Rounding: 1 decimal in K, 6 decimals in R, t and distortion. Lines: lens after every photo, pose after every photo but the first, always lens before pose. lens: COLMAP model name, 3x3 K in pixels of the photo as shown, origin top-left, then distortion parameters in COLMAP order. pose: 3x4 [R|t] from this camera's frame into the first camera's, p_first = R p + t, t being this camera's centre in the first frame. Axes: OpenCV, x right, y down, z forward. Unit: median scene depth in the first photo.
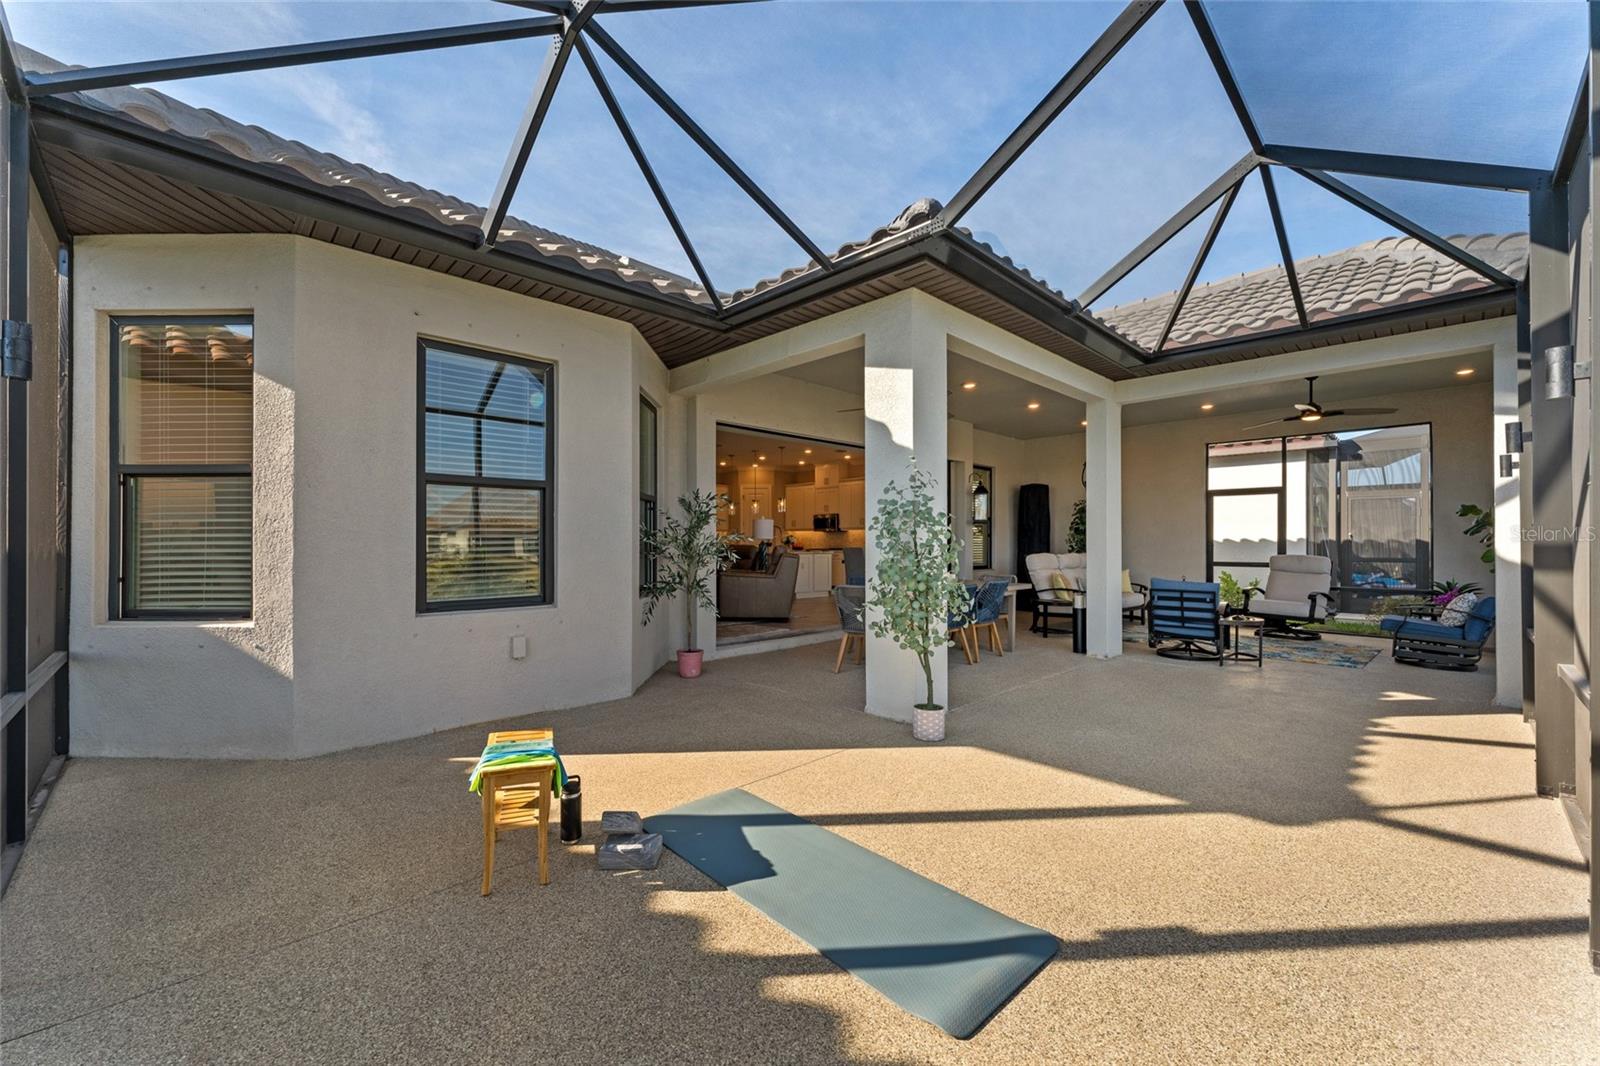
lens RADIAL K [[641.9, 0, 796.7], [0, 641.9, 541.0], [0, 0, 1]] dist [-0.000597, 0.000378]
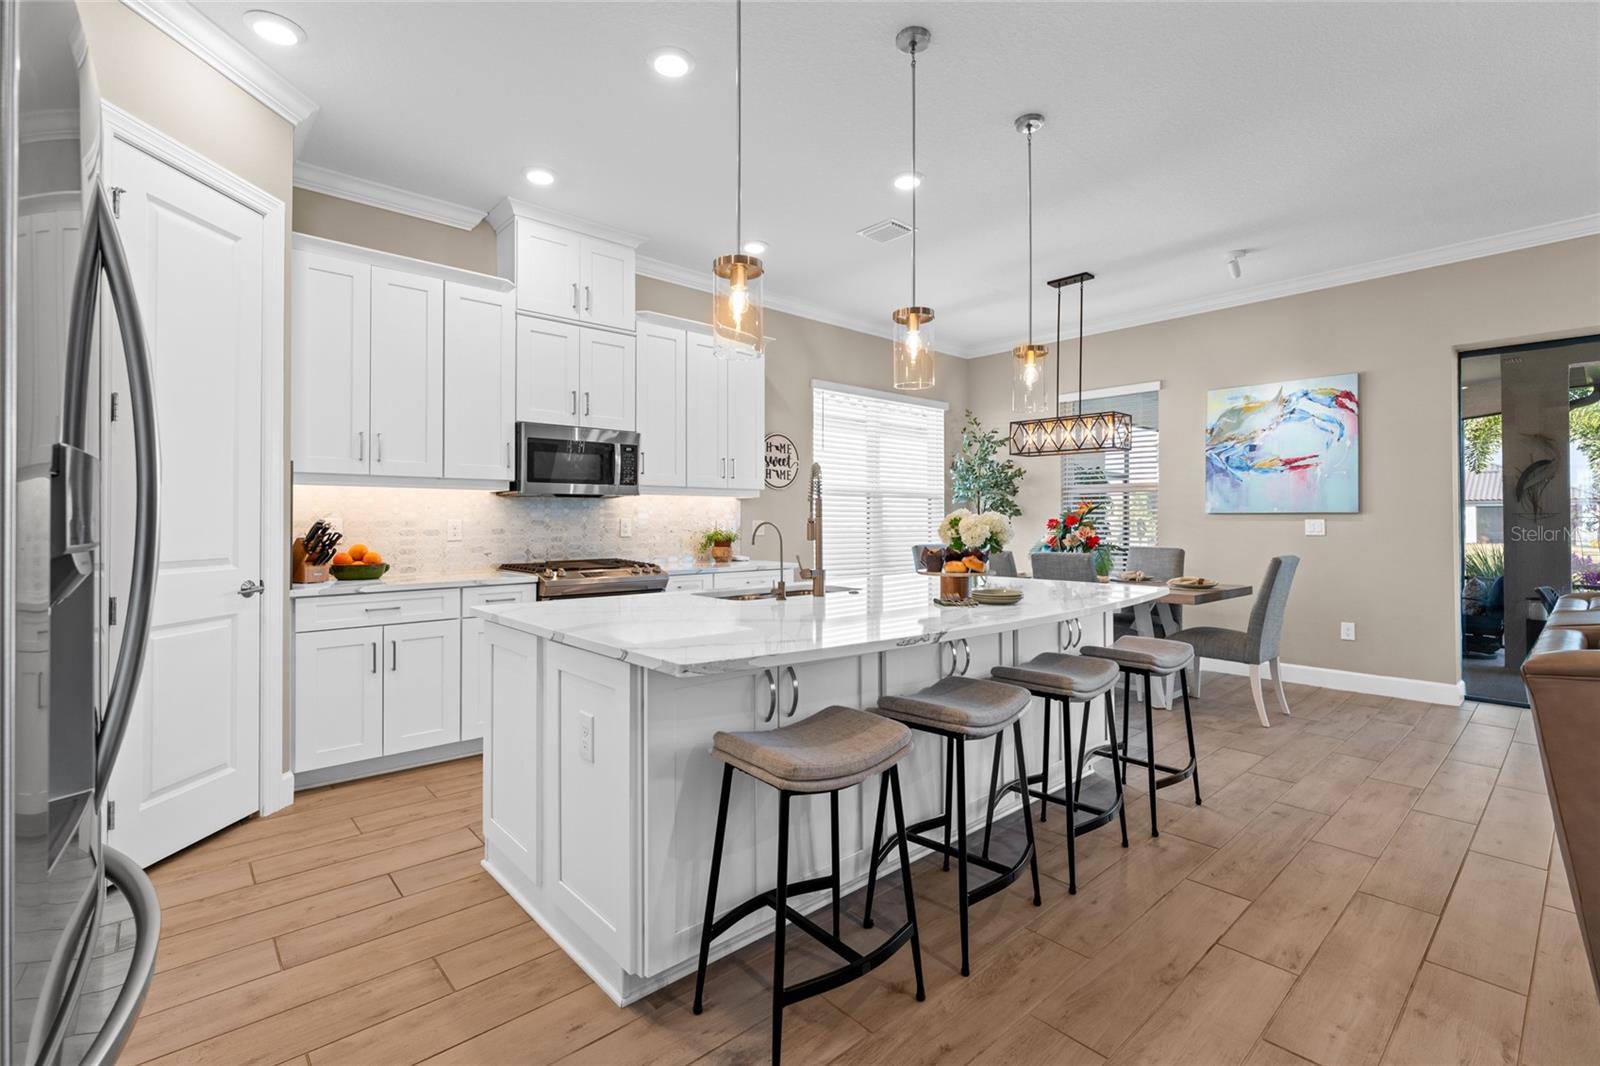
lens RADIAL K [[715.7, 0, 797.4], [0, 715.7, 512.3], [0, 0, 1]] dist [0.001572, -0.000519]
pose [[0.047290, 0.013577, 0.998789, -0.338572], [-0.005972, 0.999894, -0.013309, -0.007487], [-0.998863, -0.005335, 0.047366, 1.318111]]
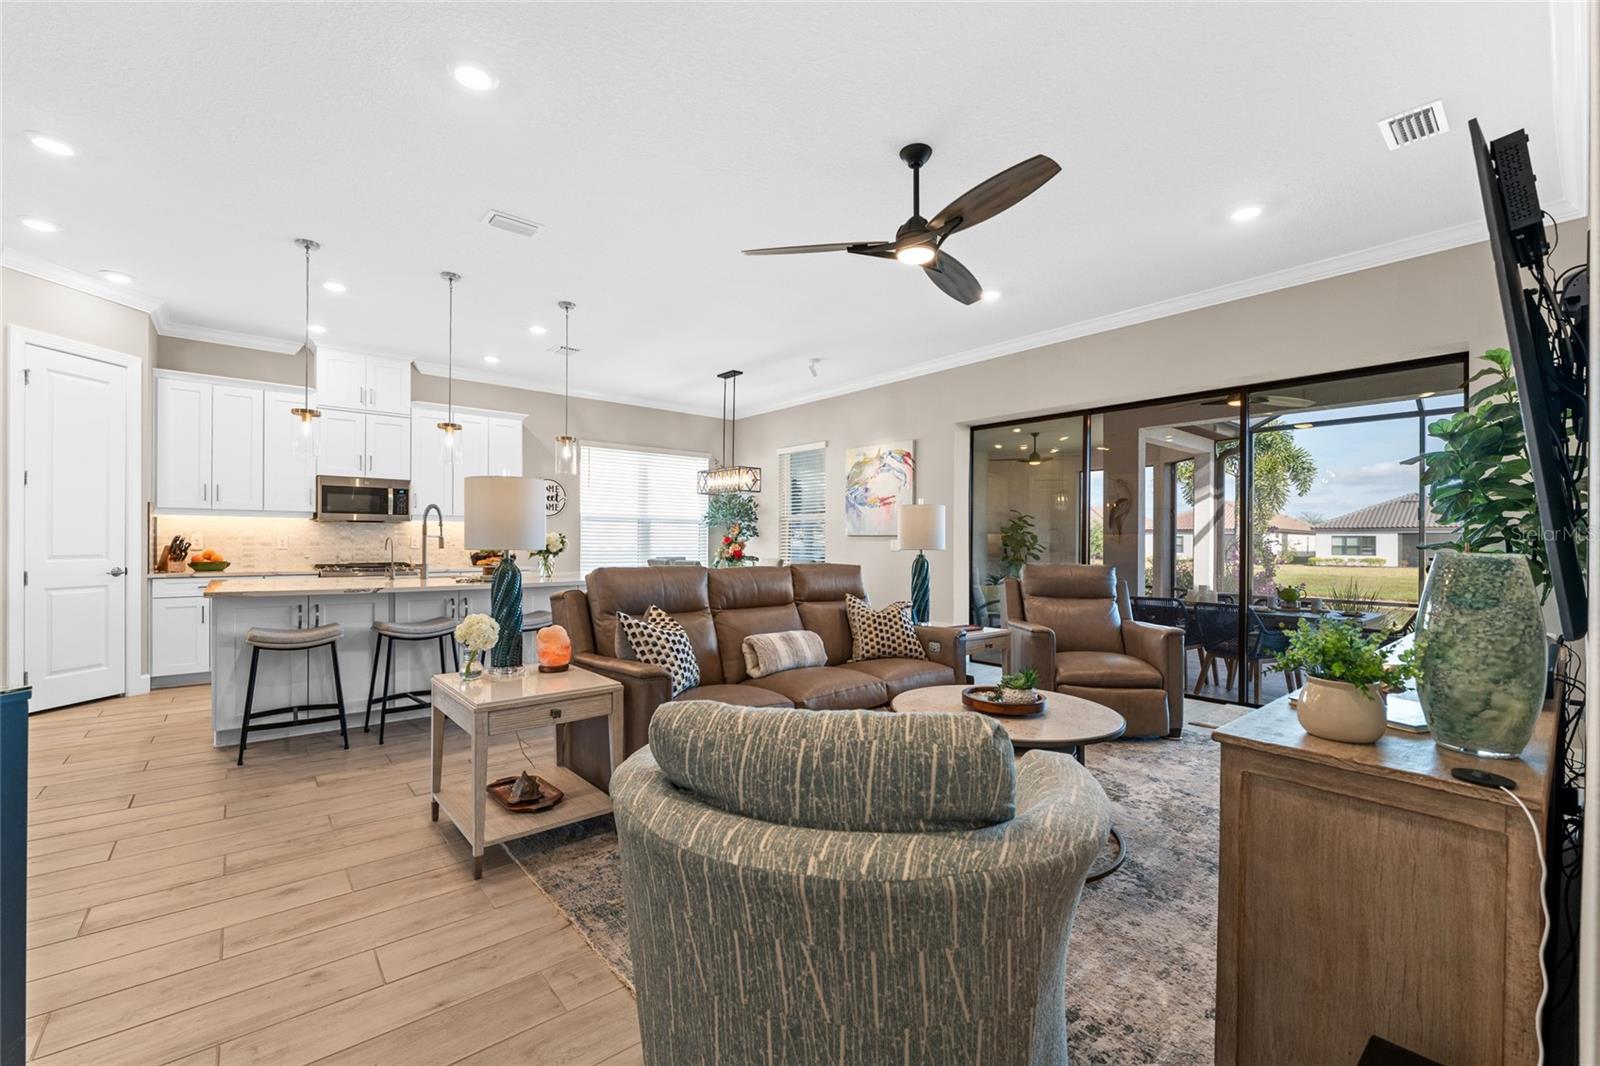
lens RADIAL K [[662.3, 0, 790.2], [0, 662.3, 541.7], [0, 0, 1]] dist [-0.004568, 0.000910]
pose [[0.079723, 0.003943, 0.996809, -0.501686], [-0.012132, 0.999922, -0.002985, -0.006247], [-0.996743, -0.011855, 0.079765, 1.029072]]
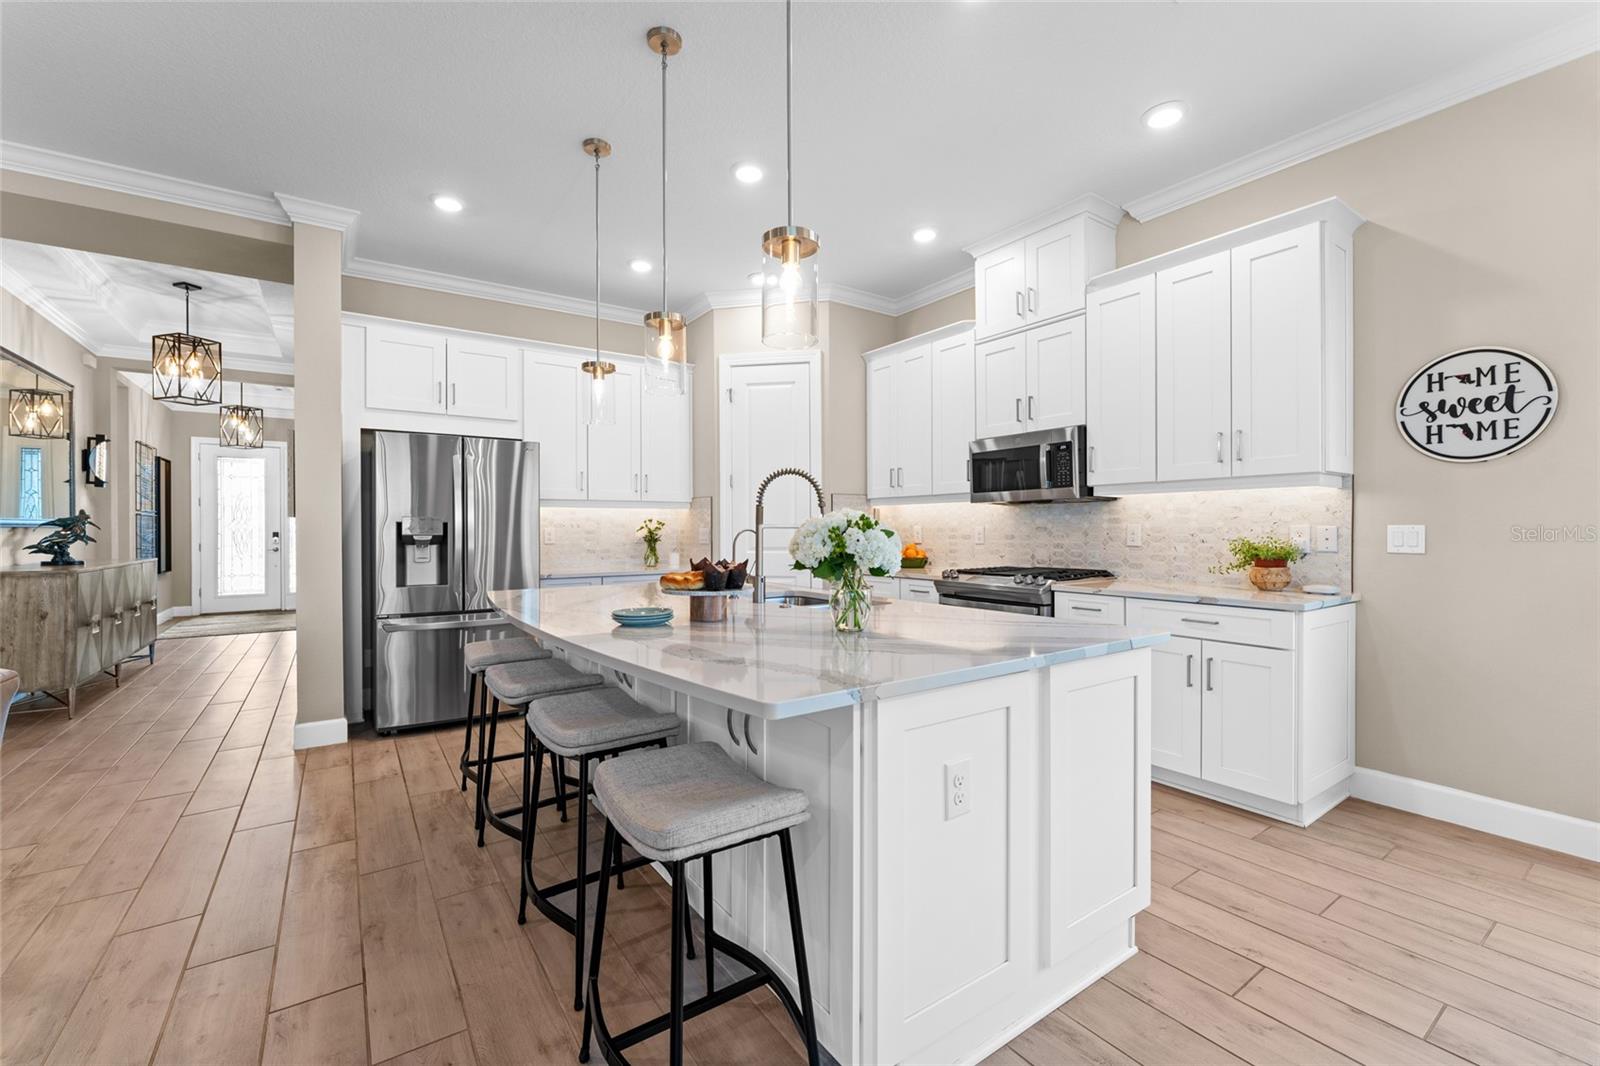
lens RADIAL K [[662.3, 0, 794.9], [0, 662.3, 530.4], [0, 0, 1]] dist [-0.004568, 0.000910]
pose [[0.985381, -0.001527, -0.170359, 0.002021], [0.003019, 0.999959, 0.008501, -0.009214], [0.170339, -0.008891, 0.985345, 1.065829]]
